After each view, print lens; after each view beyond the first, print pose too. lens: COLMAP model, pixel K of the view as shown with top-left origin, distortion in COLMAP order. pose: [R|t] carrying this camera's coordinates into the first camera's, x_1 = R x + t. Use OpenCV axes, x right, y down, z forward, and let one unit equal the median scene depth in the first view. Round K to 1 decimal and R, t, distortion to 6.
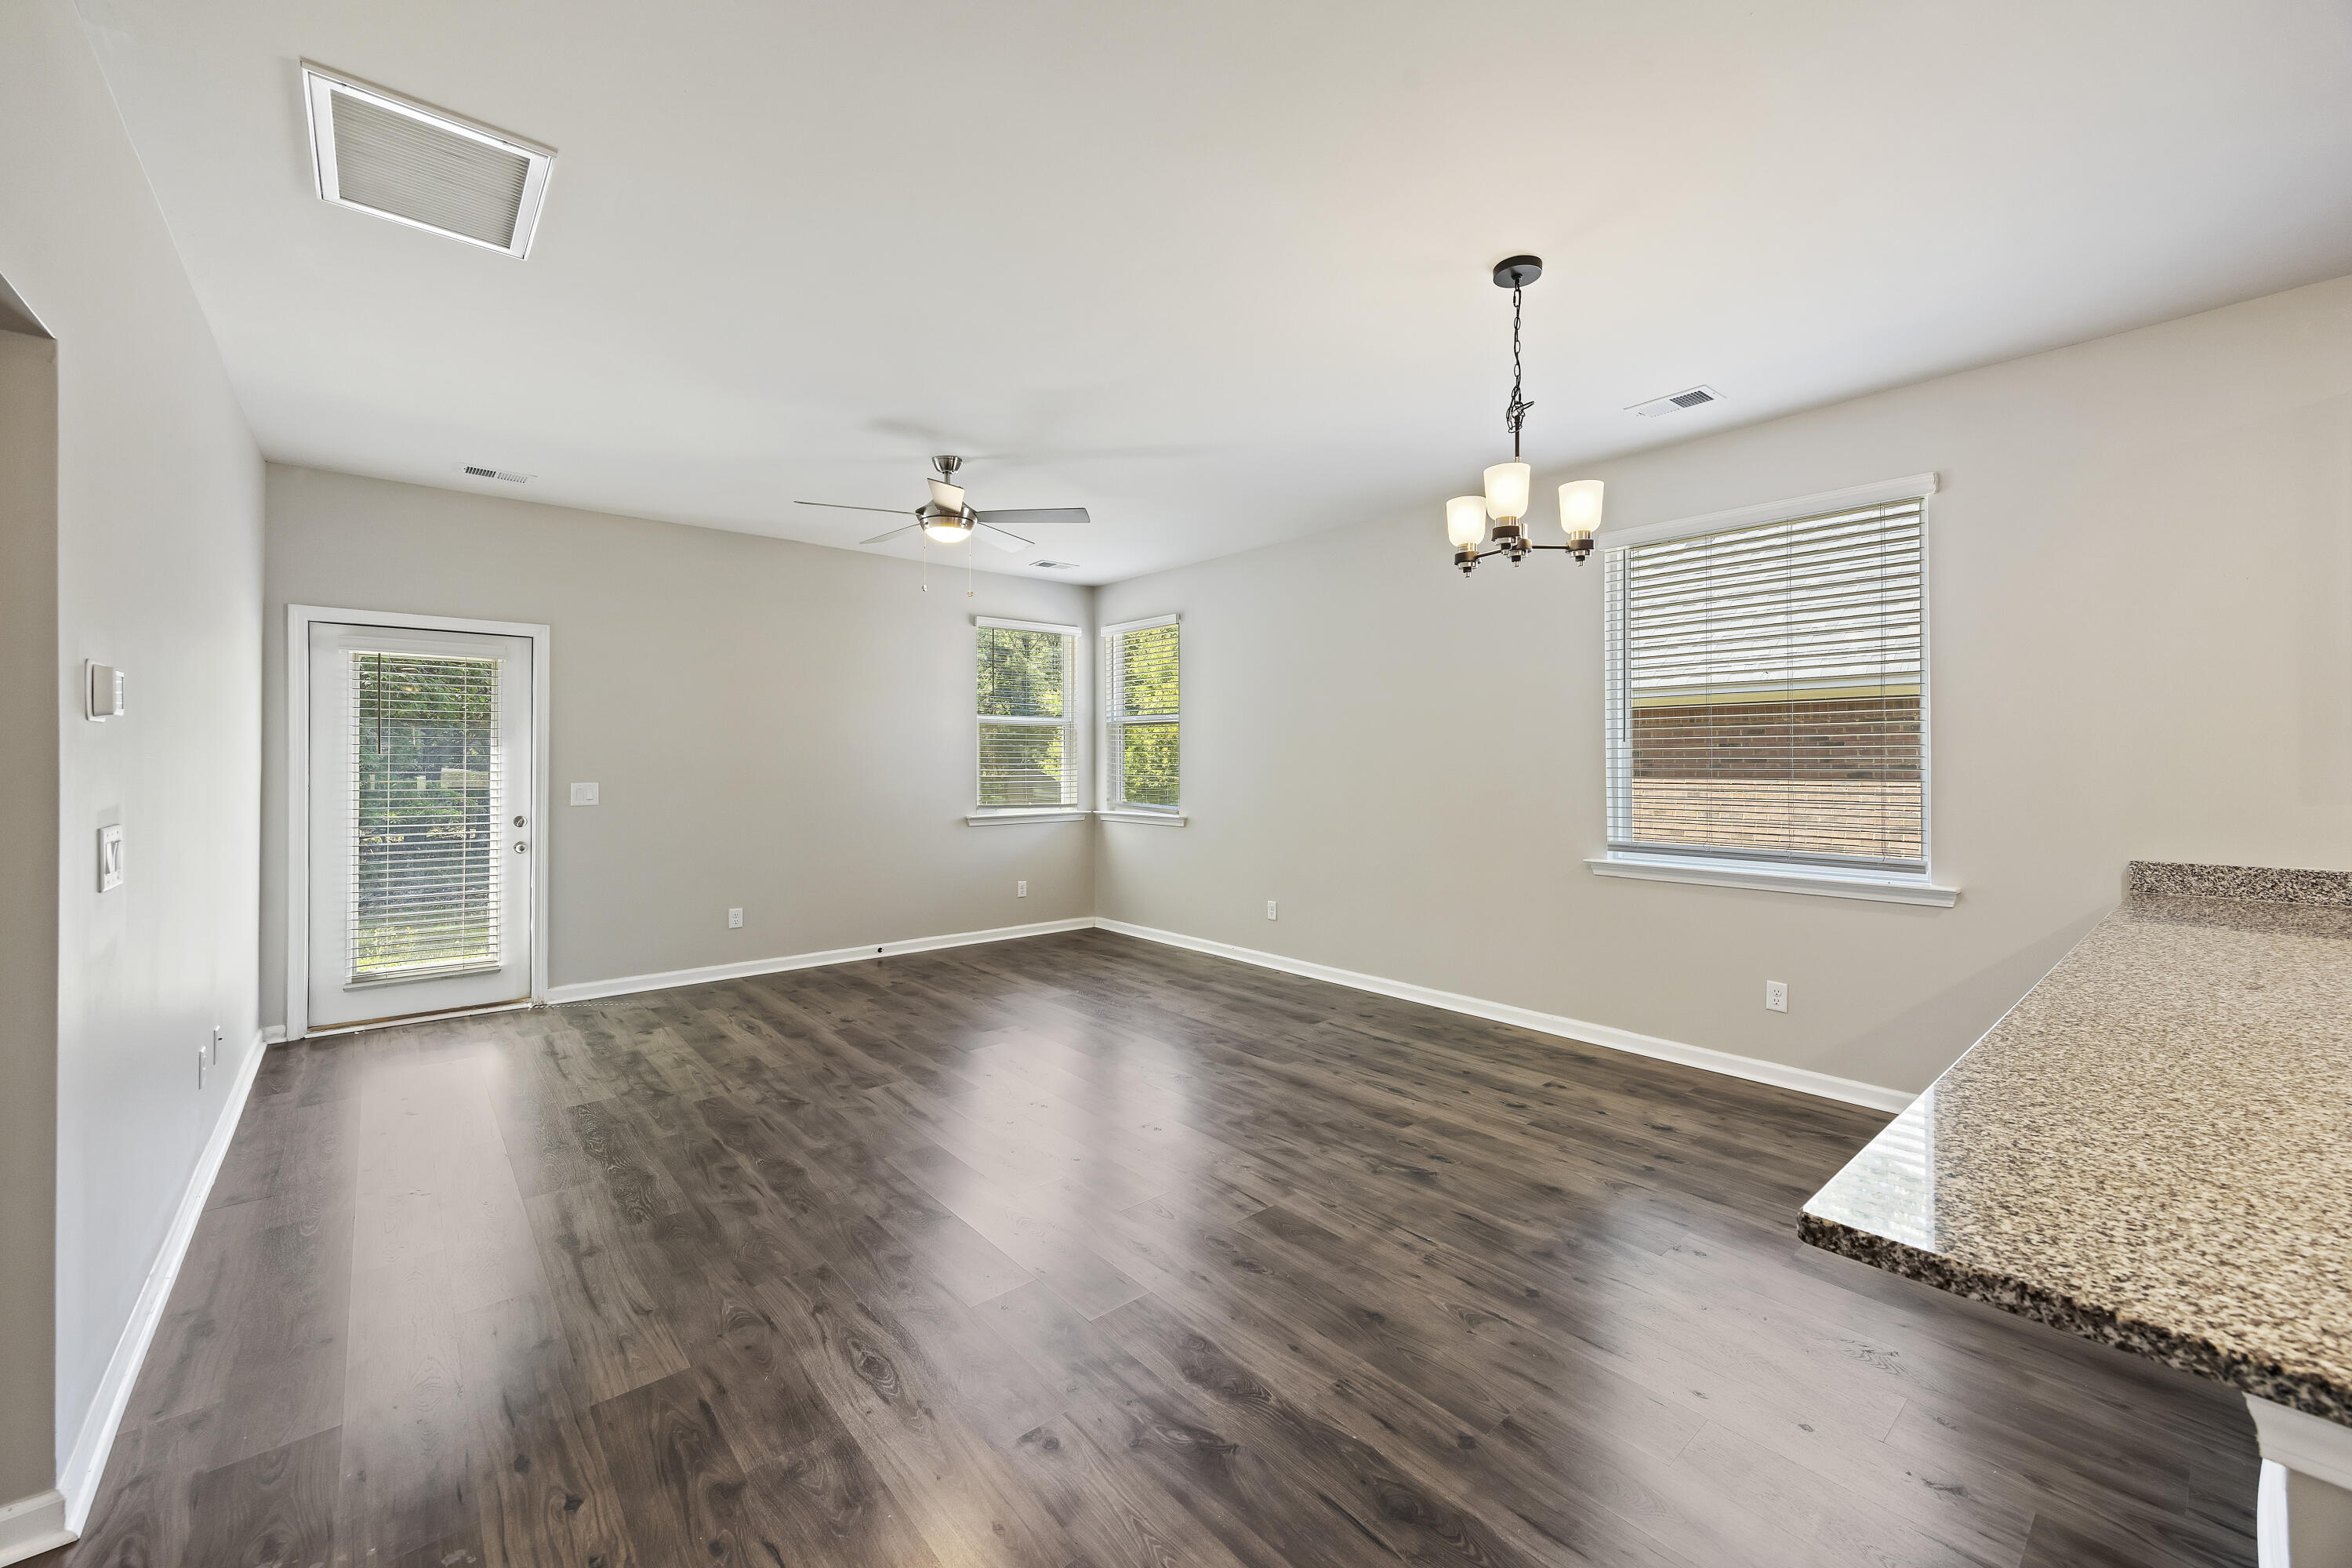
lens RADIAL K [[920.5, 0, 1194.6], [0, 920.5, 761.8], [0, 0, 1]] dist [0.001960, 0.002241]
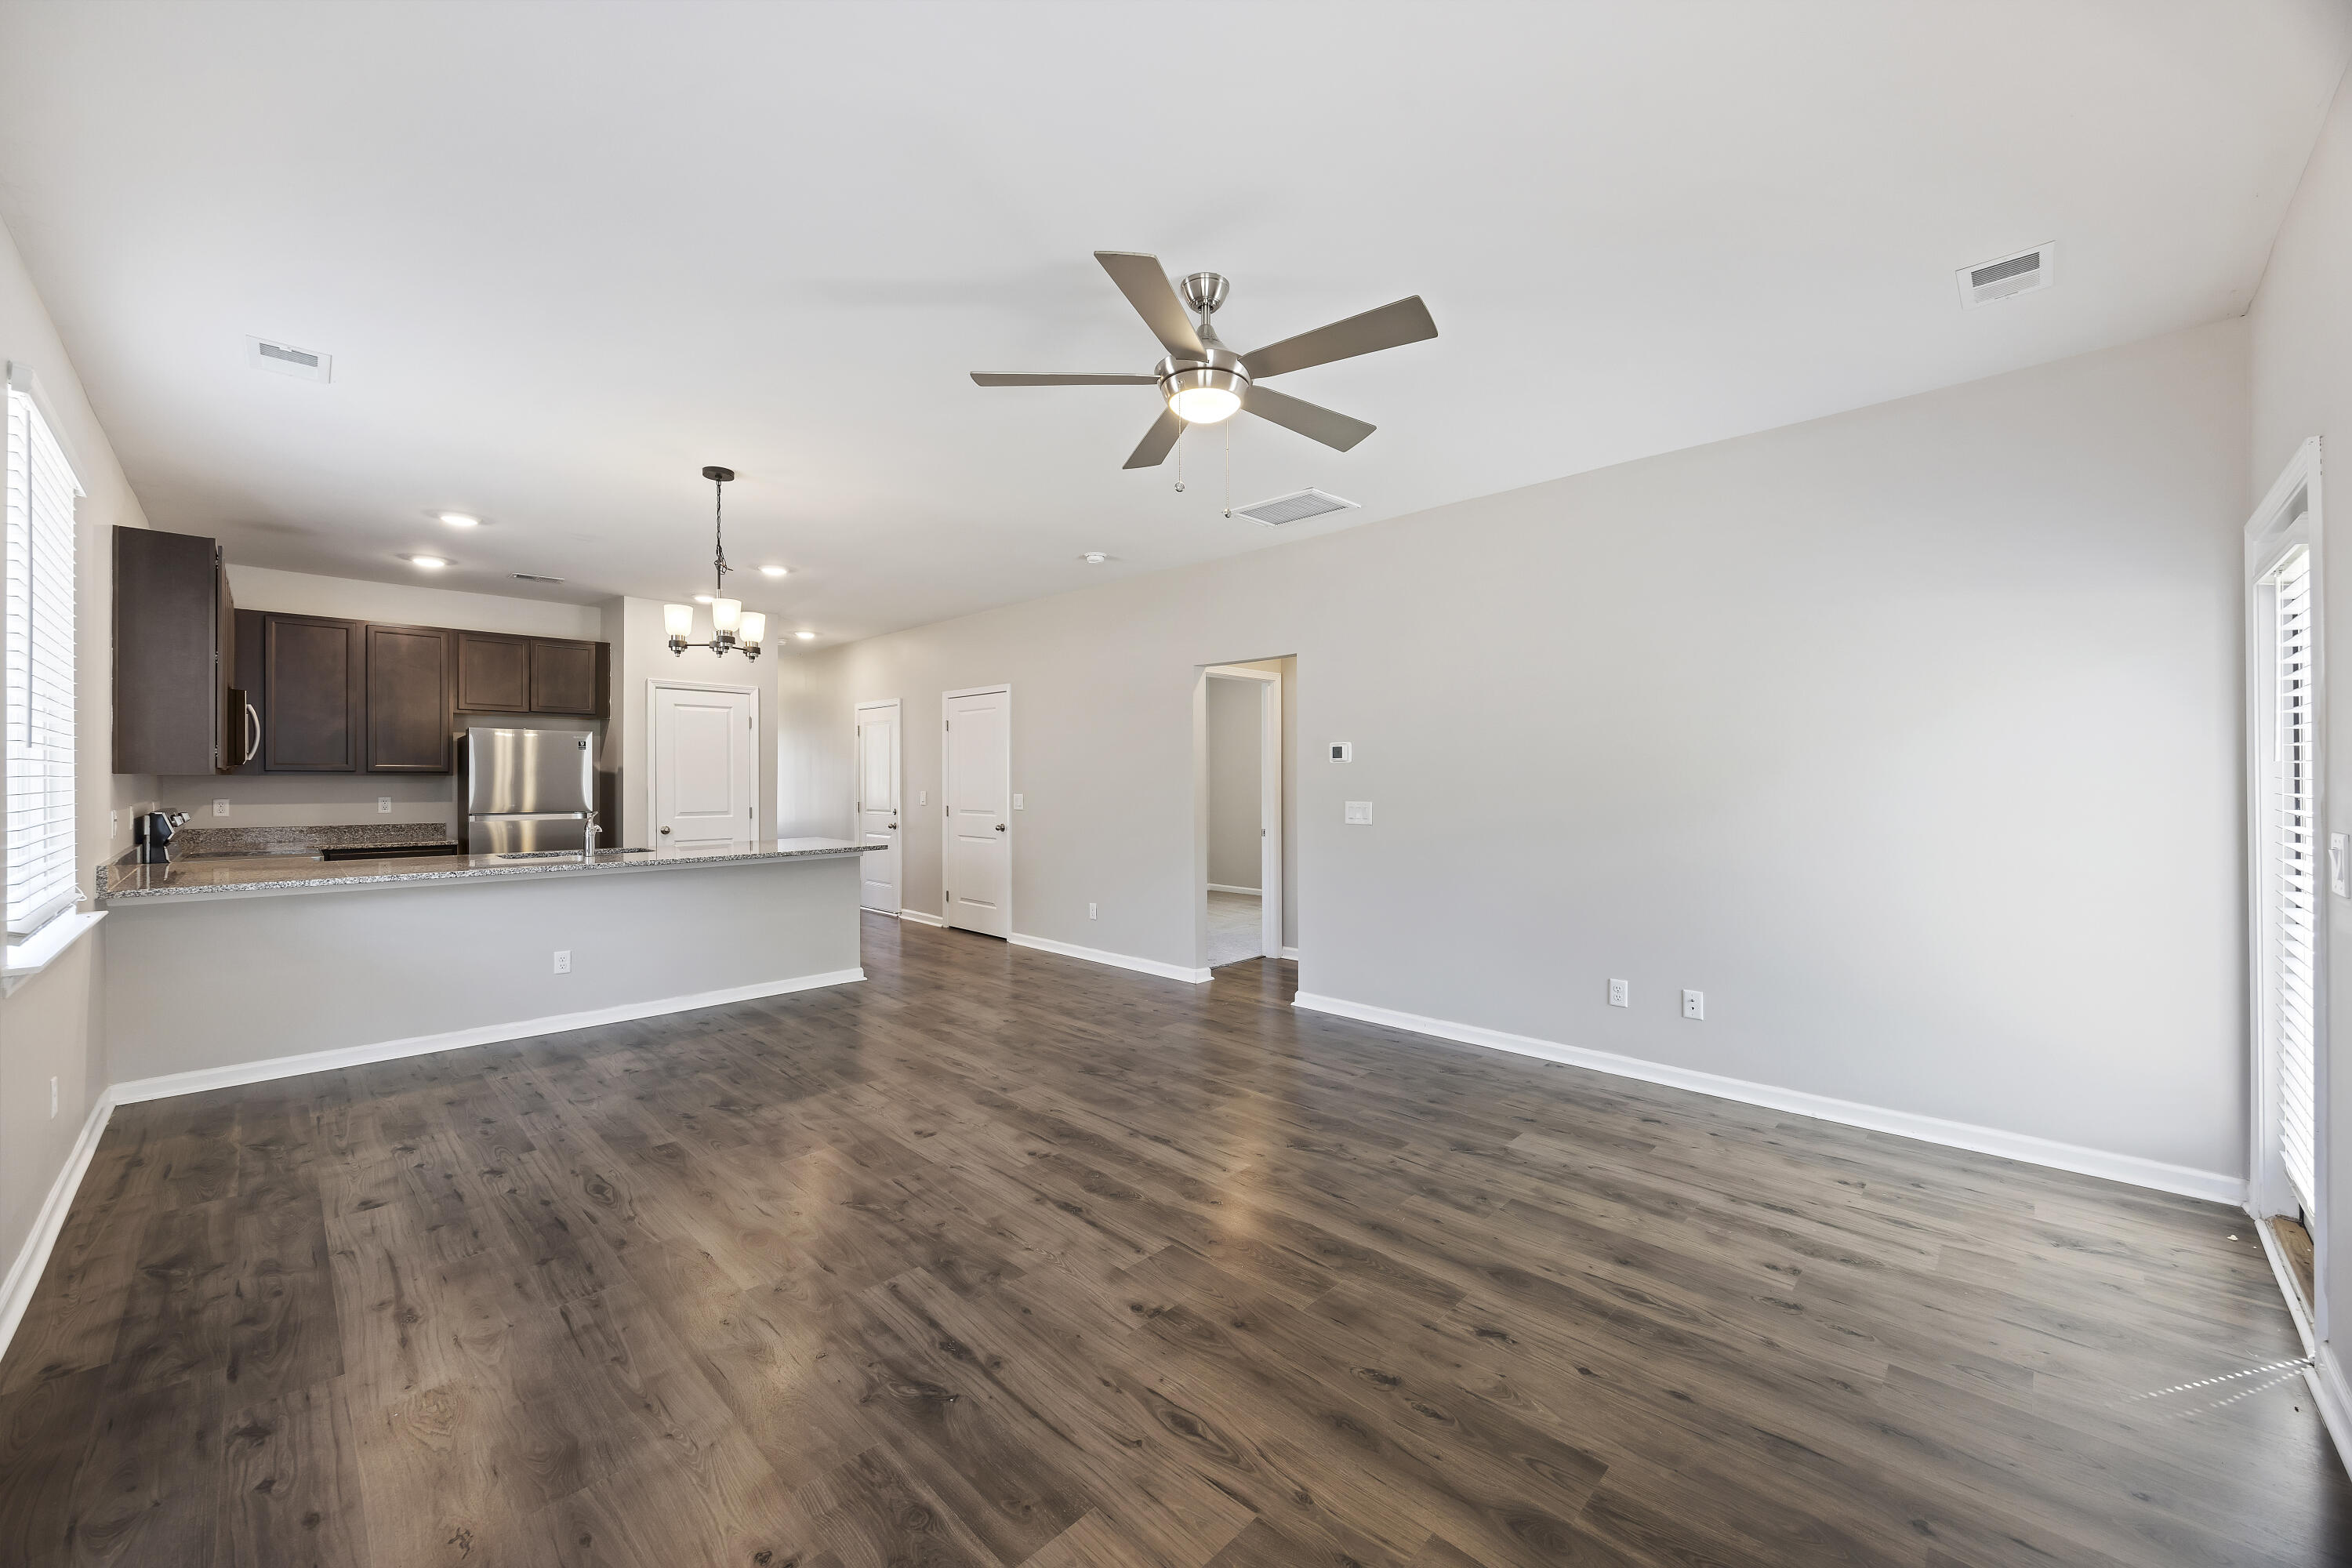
lens RADIAL K [[898.6, 0, 1183.6], [0, 898.6, 785.1], [0, 0, 1]] dist [-0.005526, 0.001412]
pose [[-0.997075, 0.002689, -0.076377, -0.434634], [0.002057, 0.999963, 0.008358, -0.005888], [0.076397, 0.008177, -0.997044, 3.364912]]
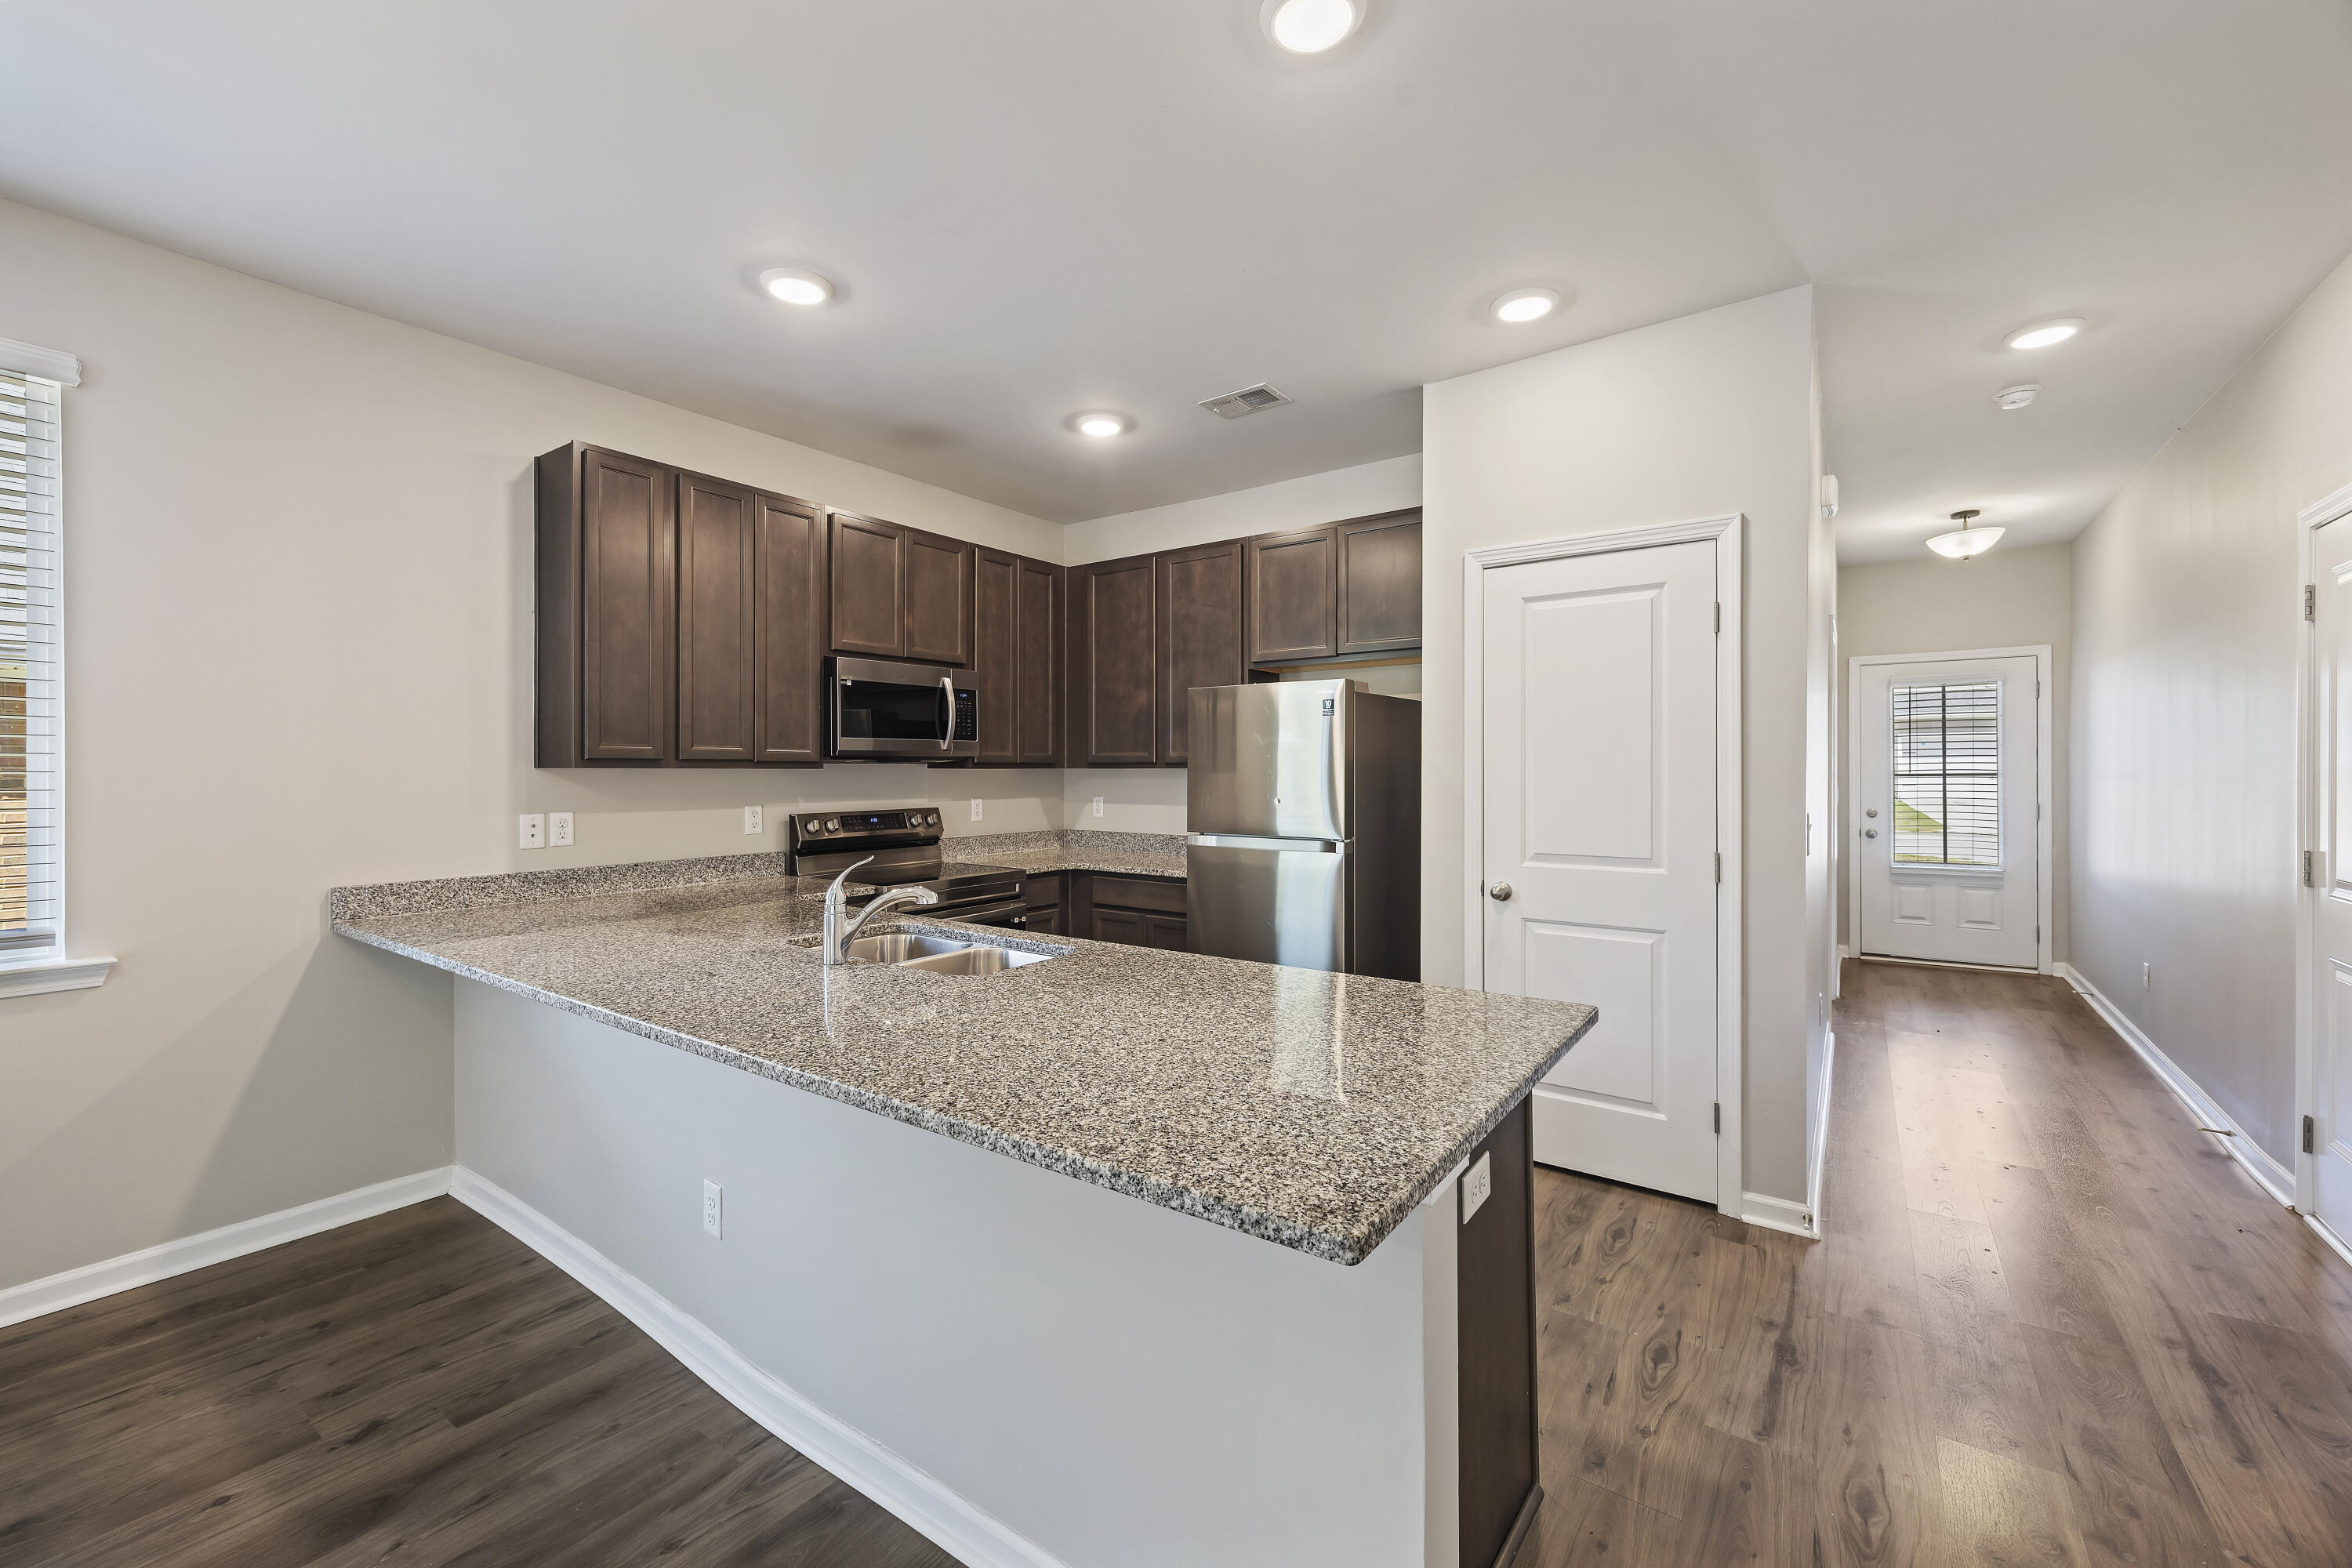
lens RADIAL K [[938.9, 0, 1185.0], [0, 938.9, 766.0], [0, 0, 1]] dist [0.003273, -0.000020]
pose [[-0.224333, 0.007964, 0.974480, -0.118525], [0.003307, 0.999967, -0.007410, -0.003361], [-0.974507, 0.001560, -0.224352, 0.595190]]
